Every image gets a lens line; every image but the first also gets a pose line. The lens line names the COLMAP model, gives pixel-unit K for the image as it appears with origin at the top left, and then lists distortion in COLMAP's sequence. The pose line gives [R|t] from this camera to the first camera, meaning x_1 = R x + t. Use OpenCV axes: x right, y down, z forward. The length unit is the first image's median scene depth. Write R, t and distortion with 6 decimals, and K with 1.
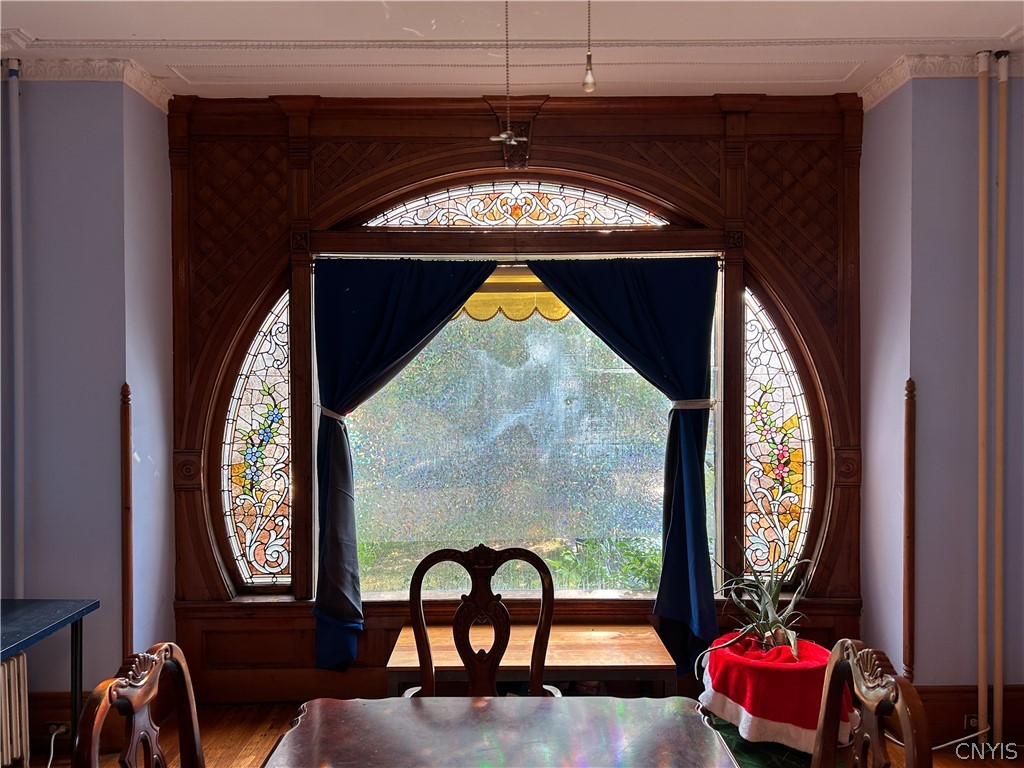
lens RADIAL K [[824.3, 0, 511.9], [0, 824.3, 397.5], [0, 0, 1]] dist [0.044196, -0.070113]
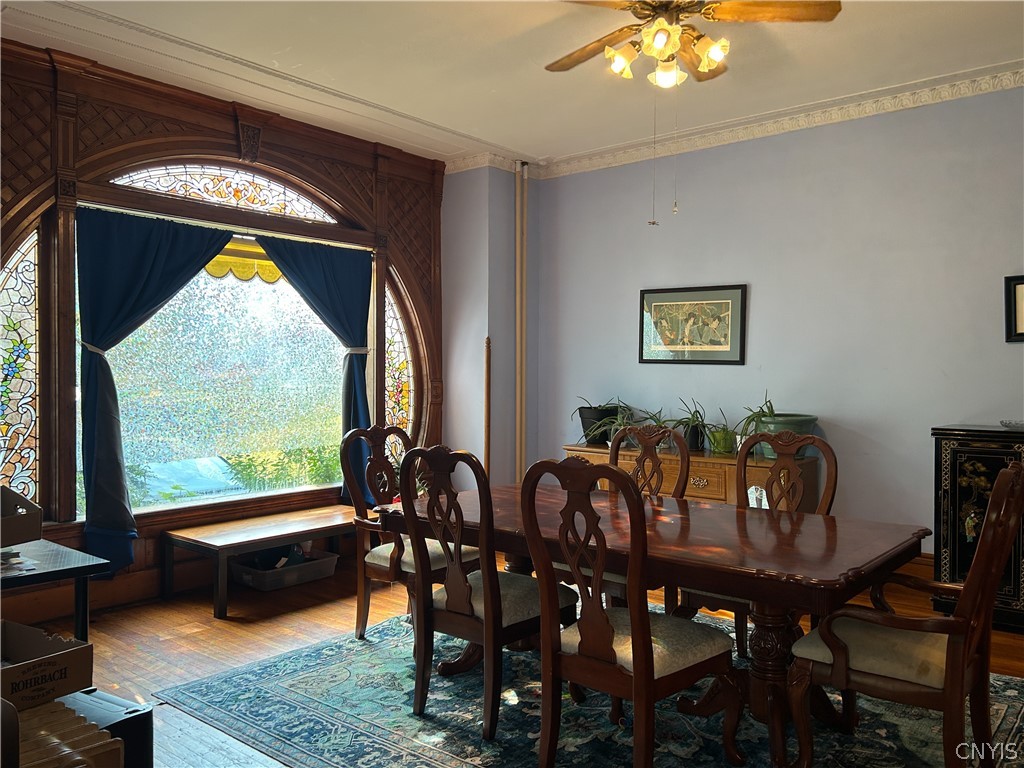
lens RADIAL K [[800.0, 0, 512.0], [0, 800.0, 384.0], [0, 0, 1]] dist [0.045841, -0.117496]
pose [[0.640070, -0.002405, 0.768313, -0.670463], [-0.001423, 0.999990, 0.004316, 0.058744], [-0.768315, -0.003856, 0.640060, -0.106487]]
